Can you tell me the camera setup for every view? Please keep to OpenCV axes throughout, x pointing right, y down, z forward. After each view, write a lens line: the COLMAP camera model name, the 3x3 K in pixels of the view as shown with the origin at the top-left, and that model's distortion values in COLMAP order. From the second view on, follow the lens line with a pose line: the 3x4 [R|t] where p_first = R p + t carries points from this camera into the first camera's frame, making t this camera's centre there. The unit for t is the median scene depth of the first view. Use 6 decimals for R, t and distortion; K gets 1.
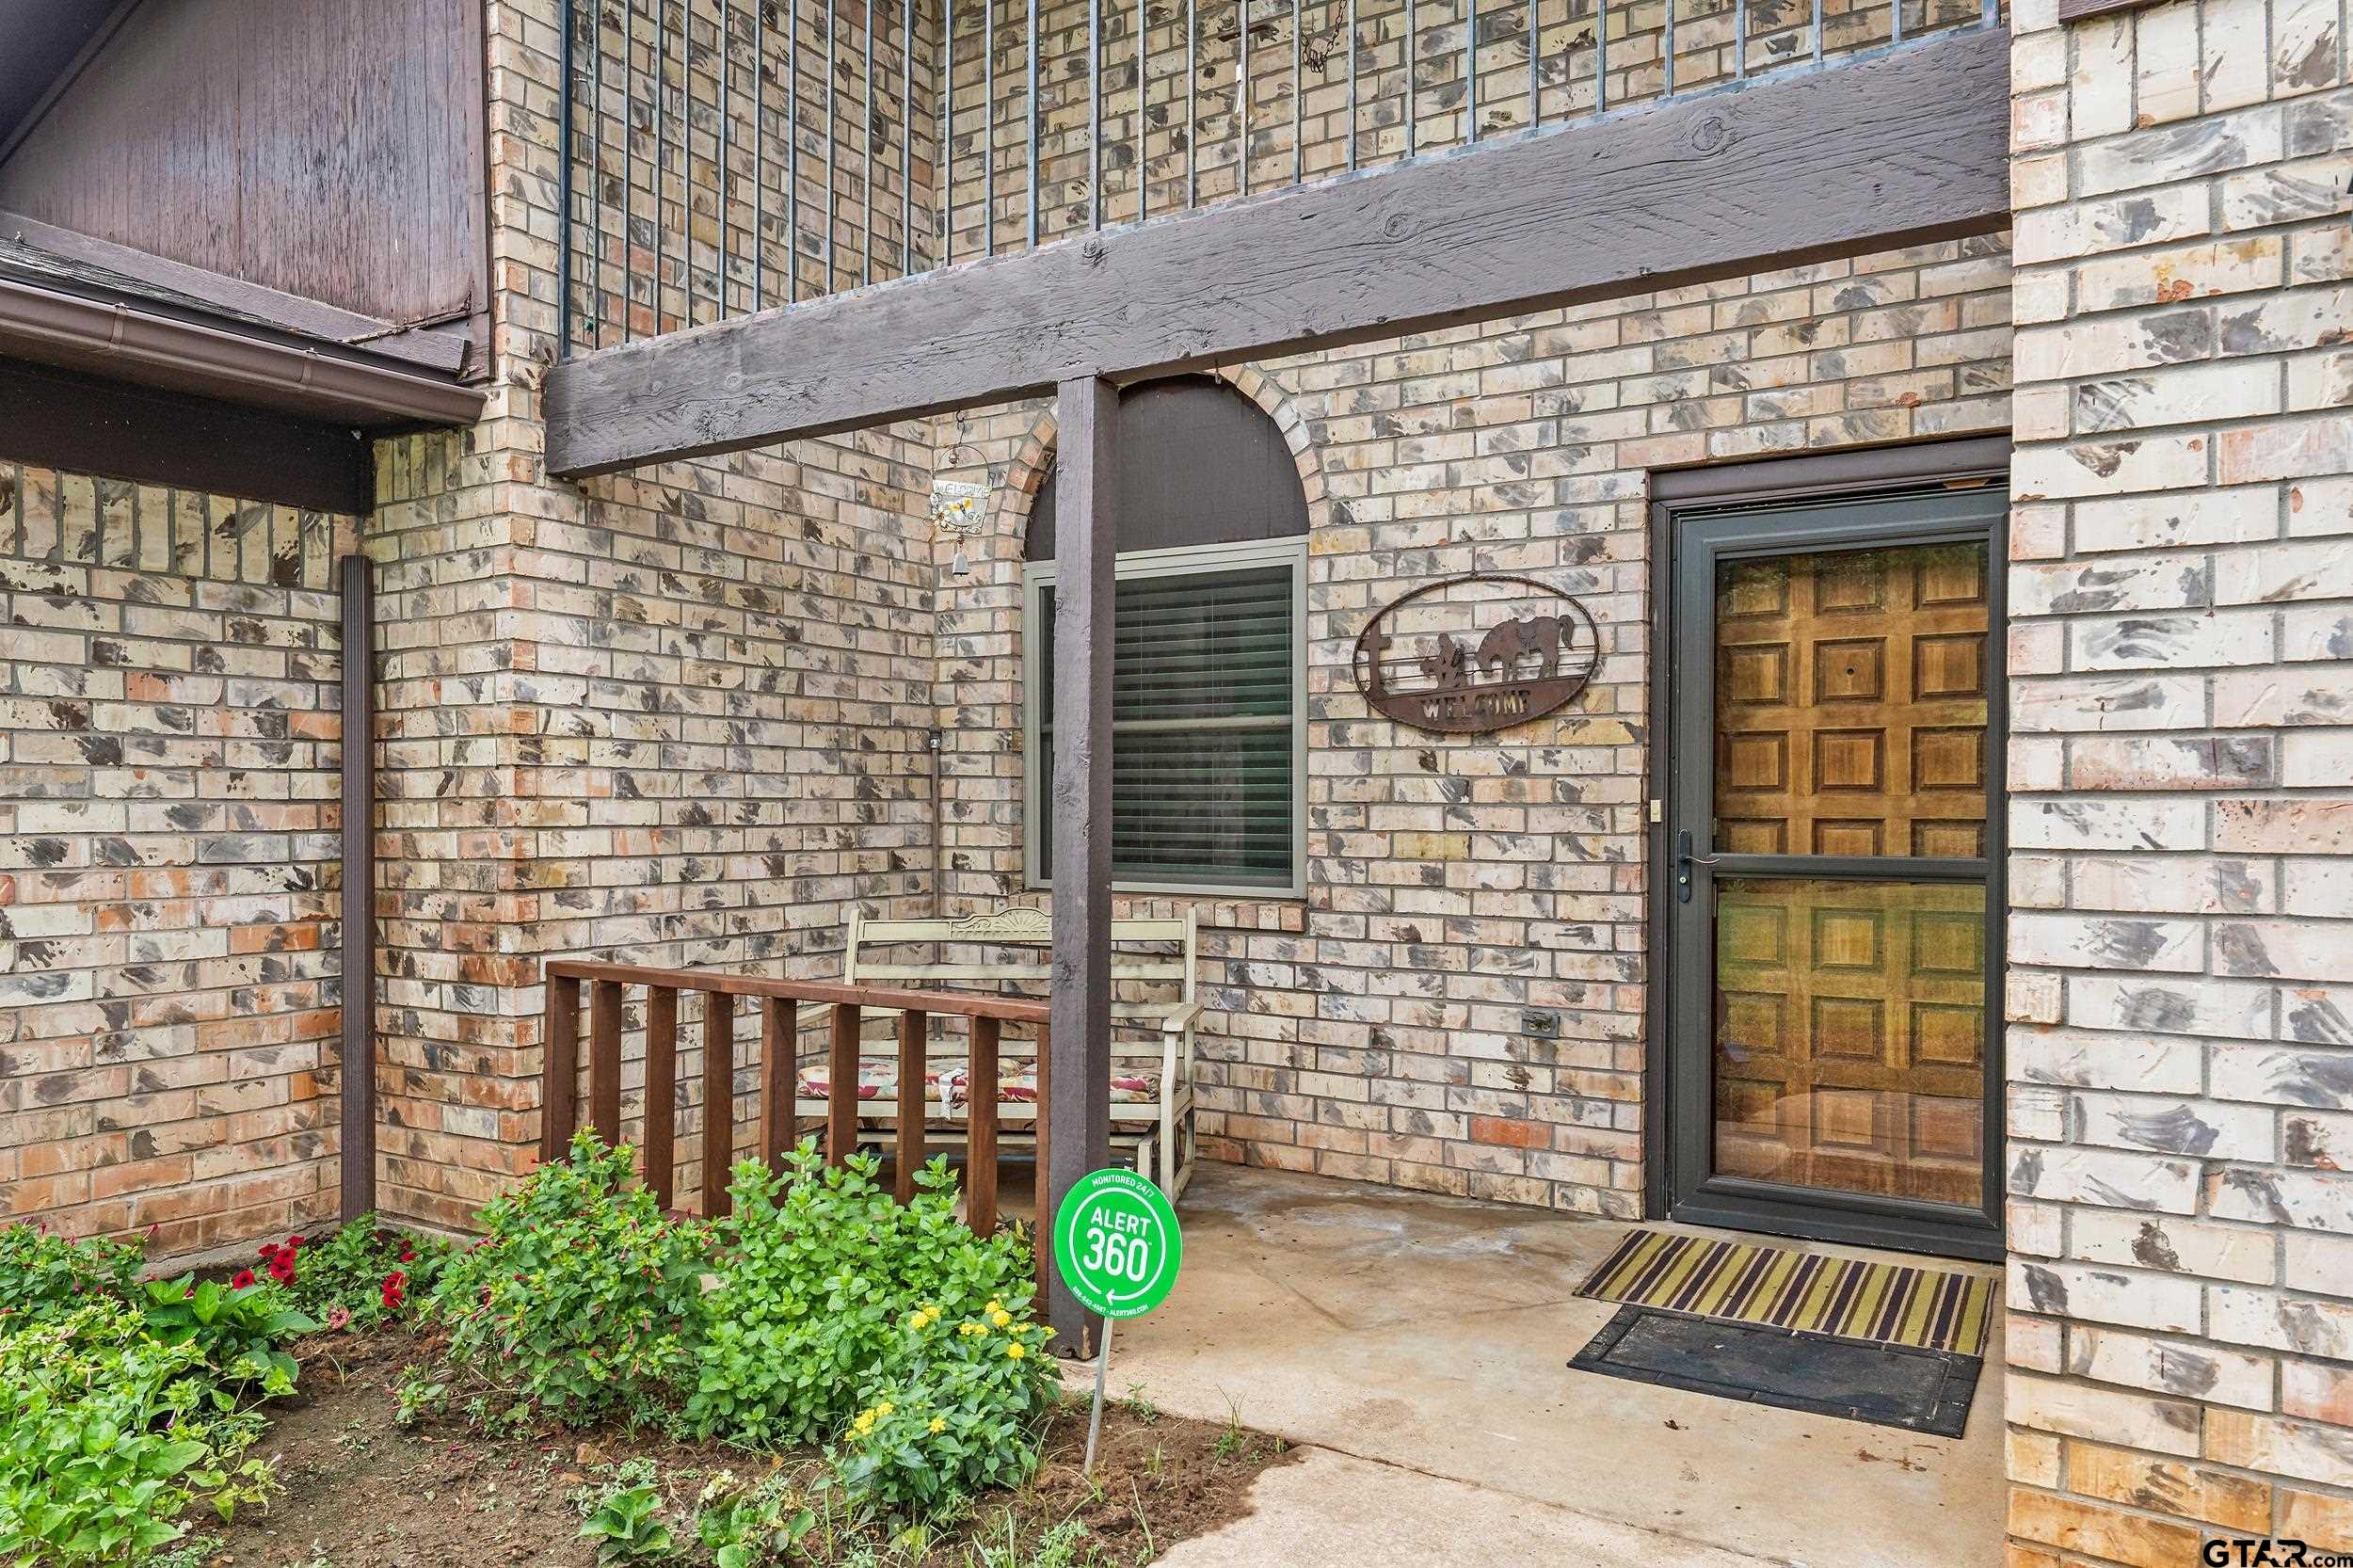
lens RADIAL K [[1579.1, 0, 1164.0], [0, 1579.1, 828.4], [0, 0, 1]] dist [0.001789, -0.000121]
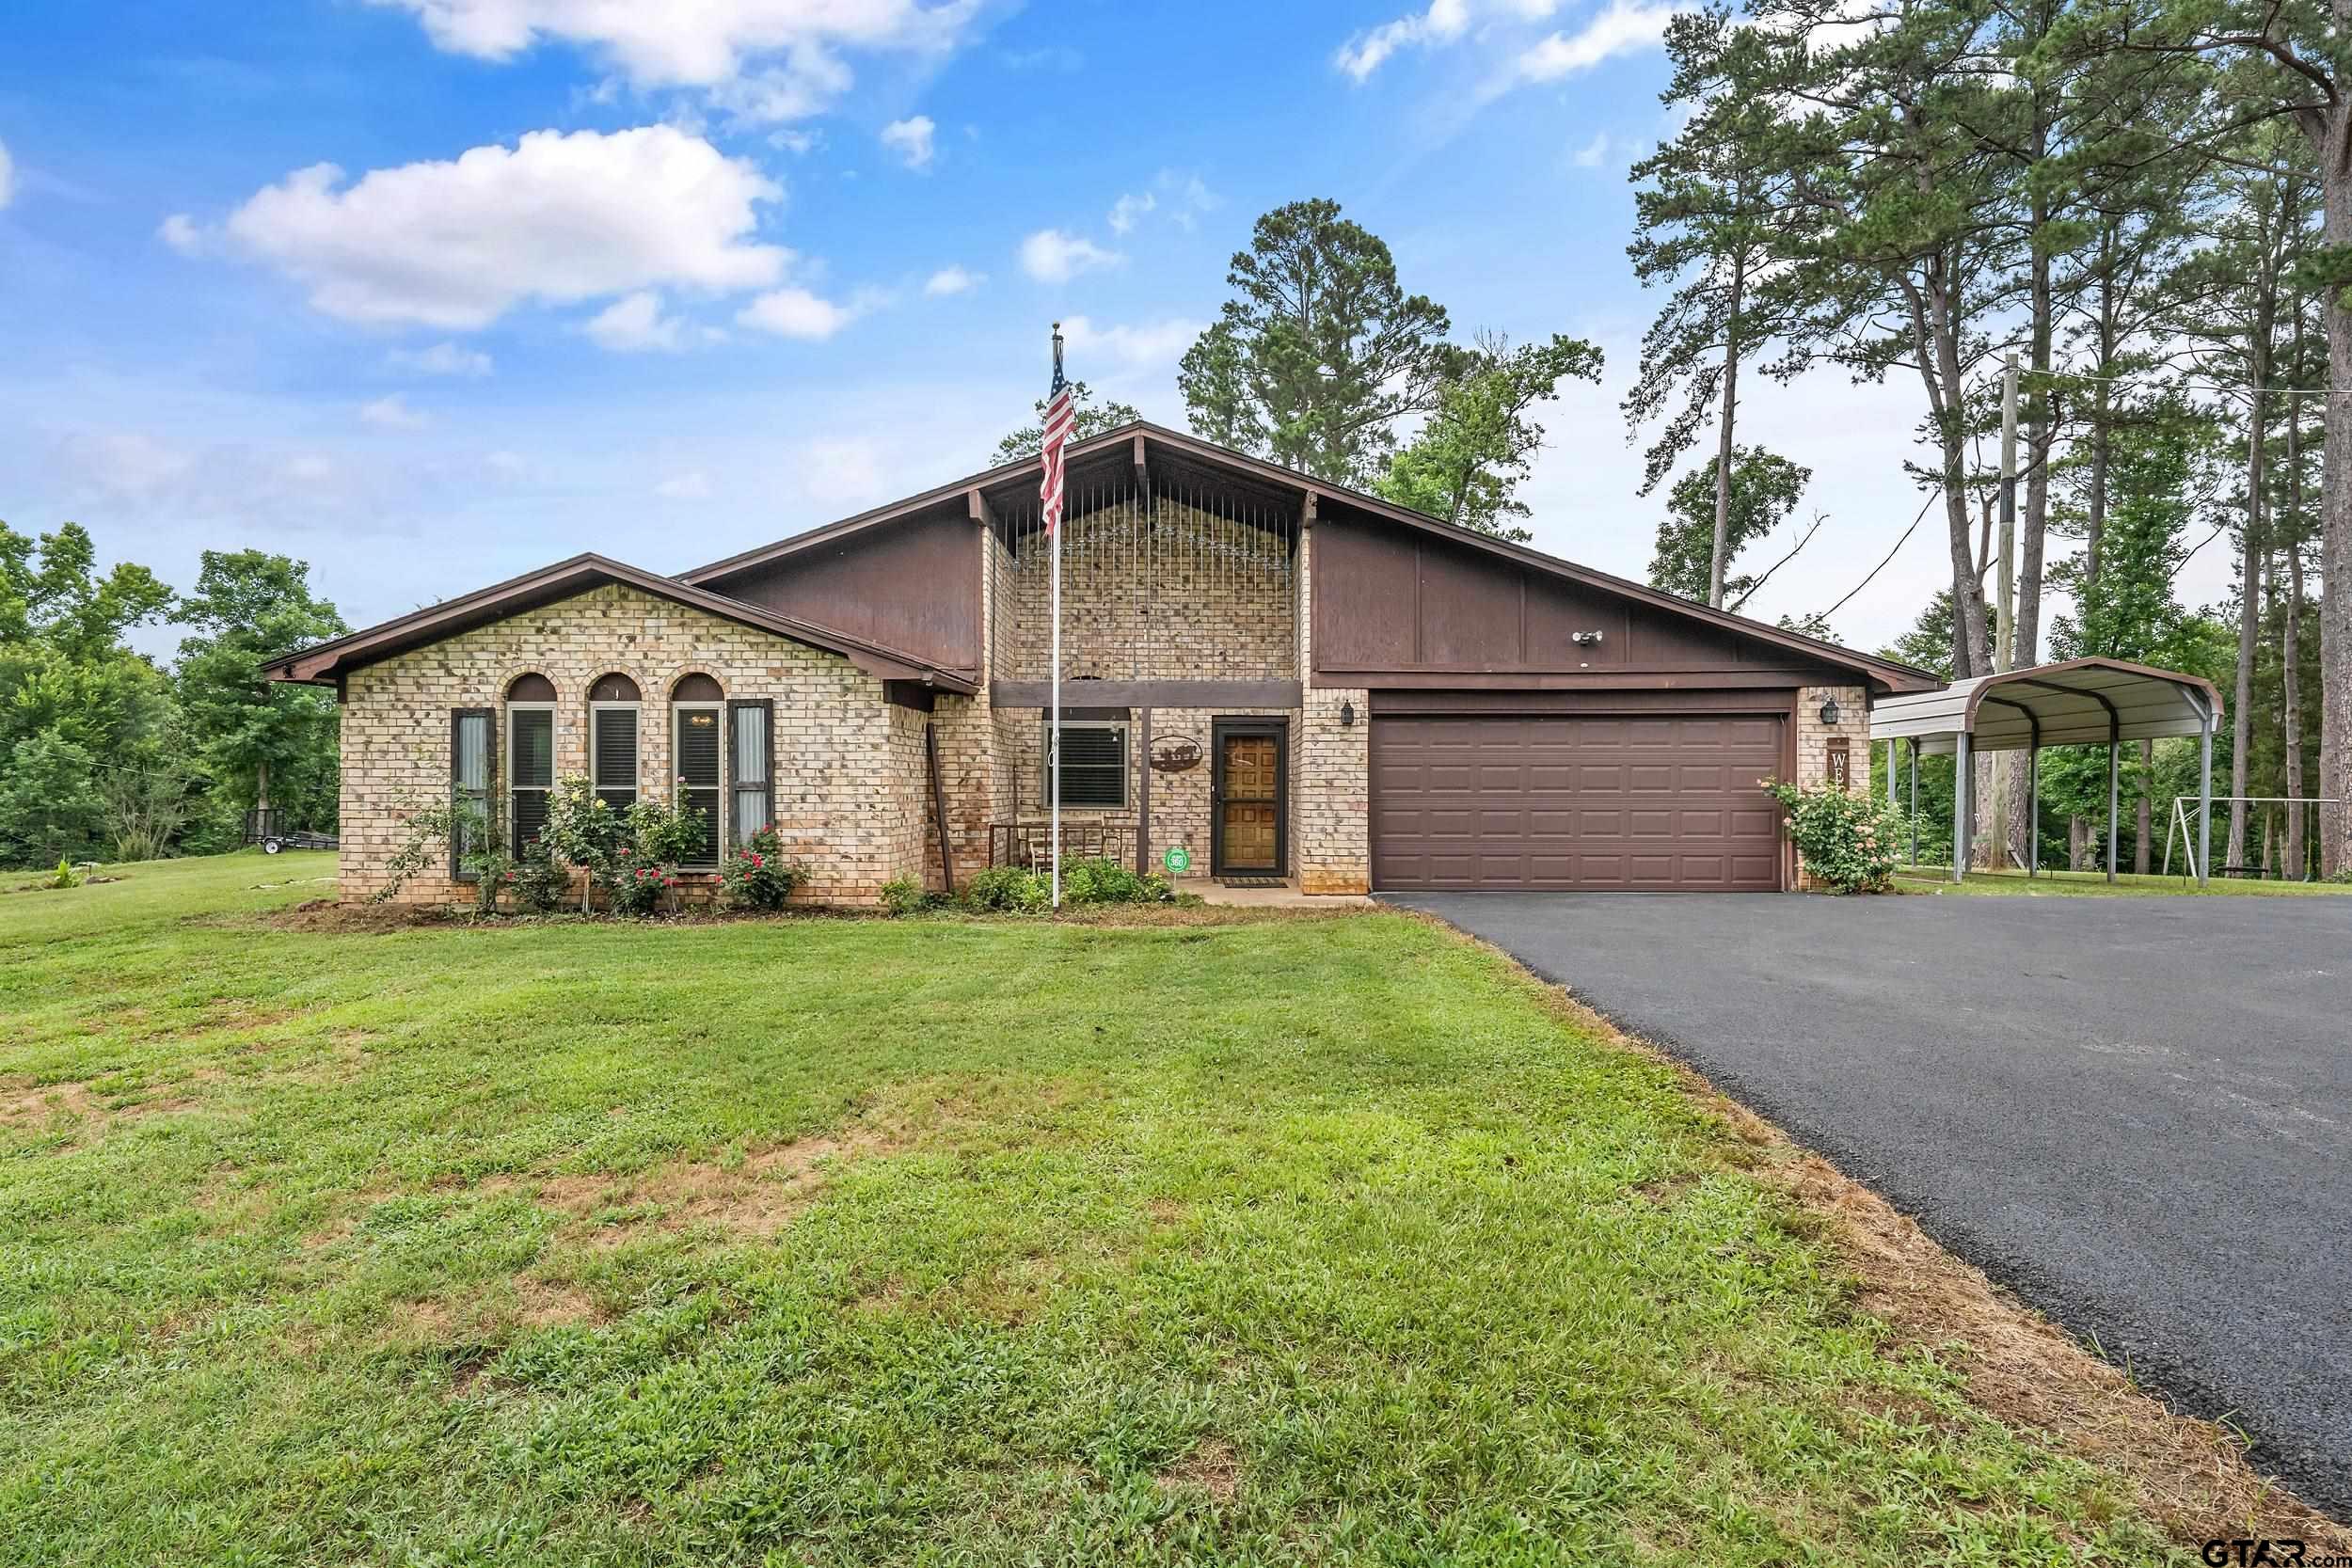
lens RADIAL K [[1117.8, 0, 1160.4], [0, 1117.8, 790.6], [0, 0, 1]] dist [0.002699, -0.000018]
pose [[0.860349, 0.000821, 0.509705, -1.481541], [0.002894, 0.999975, -0.006497, 0.015190], [-0.509697, 0.007065, 0.860325, -1.731434]]
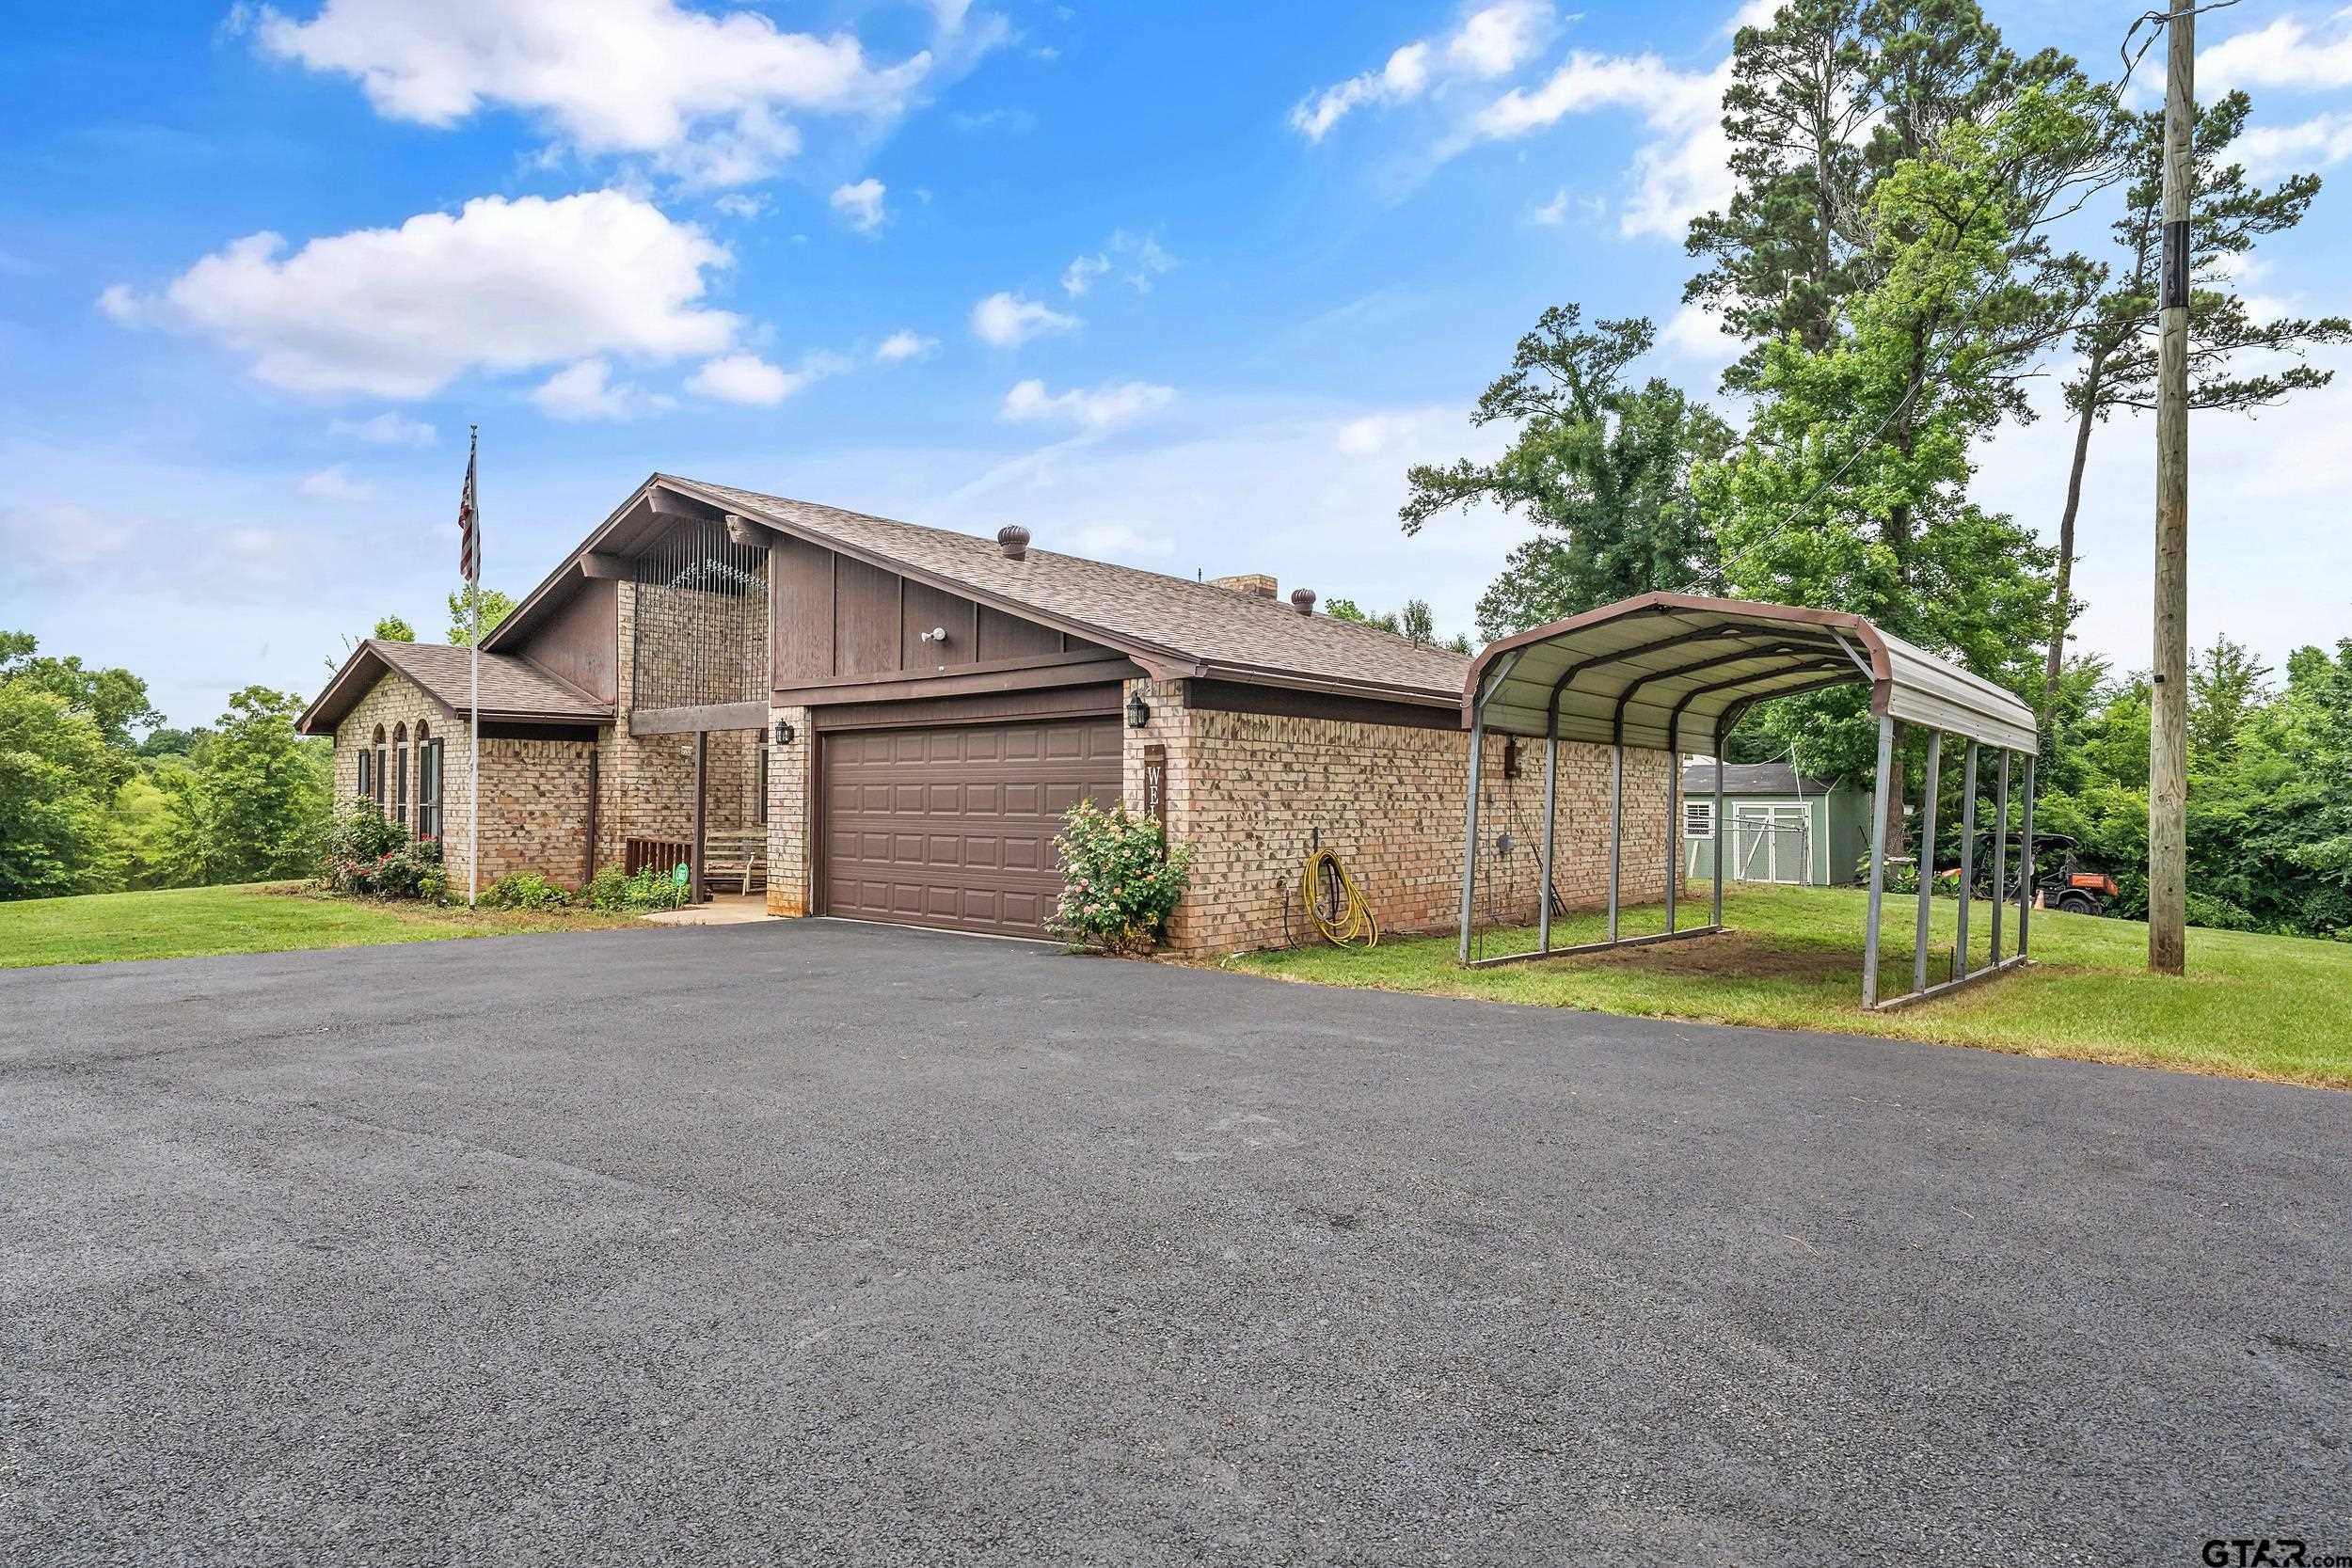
lens RADIAL K [[1243.3, 0, 1178.8], [0, 1243.3, 774.4], [0, 0, 1]] dist [-0.001462, -0.000223]
pose [[0.990877, 0.002999, -0.134732, 1.741970], [-0.006981, 0.999552, -0.029089, -0.009183], [0.134585, 0.029764, 0.990455, -2.466120]]
